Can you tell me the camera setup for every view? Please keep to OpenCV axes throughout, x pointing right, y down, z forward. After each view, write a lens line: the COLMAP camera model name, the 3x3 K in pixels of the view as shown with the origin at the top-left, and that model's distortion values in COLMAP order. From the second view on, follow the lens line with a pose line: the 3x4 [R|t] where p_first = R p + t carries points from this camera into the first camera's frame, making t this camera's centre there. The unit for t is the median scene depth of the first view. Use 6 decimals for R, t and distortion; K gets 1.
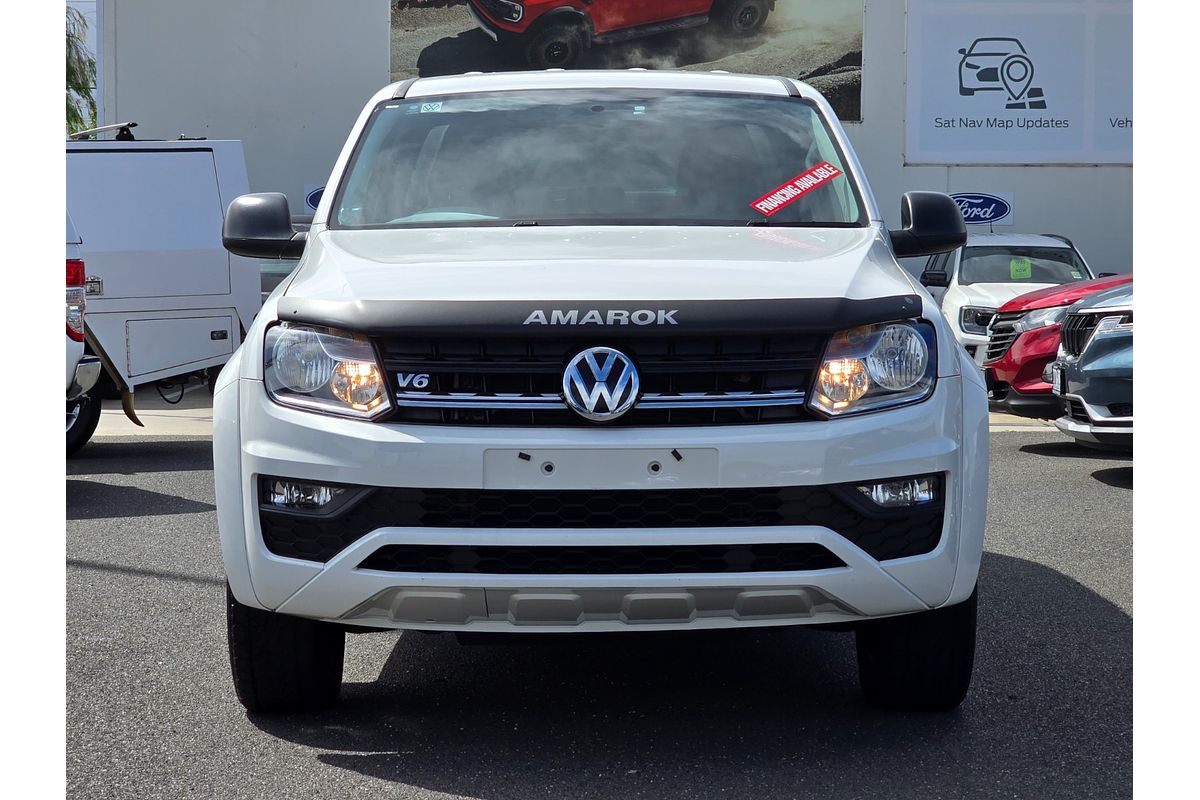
lens RADIAL K [[2390.2, 0, 631.7], [0, 2390.2, 439.9], [0, 0, 1]] dist [0.037065, 0.000000]
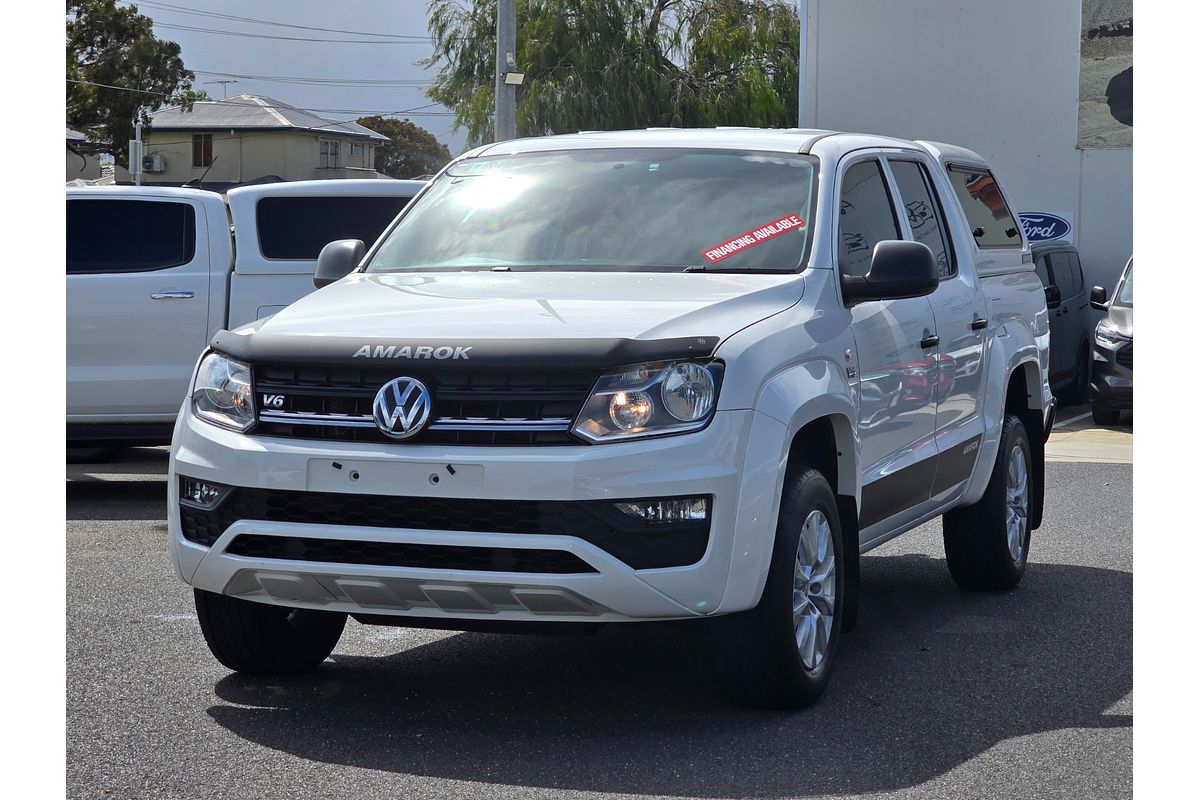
lens RADIAL K [[2390.2, 0, 597.9], [0, 2390.2, 401.9], [0, 0, 1]] dist [0.037065, 0.000000]
pose [[0.926125, 0.027393, -0.376221, 0.521190], [-0.036393, 0.999196, -0.016833, -0.009651], [0.375457, 0.029282, 0.926377, -0.067111]]
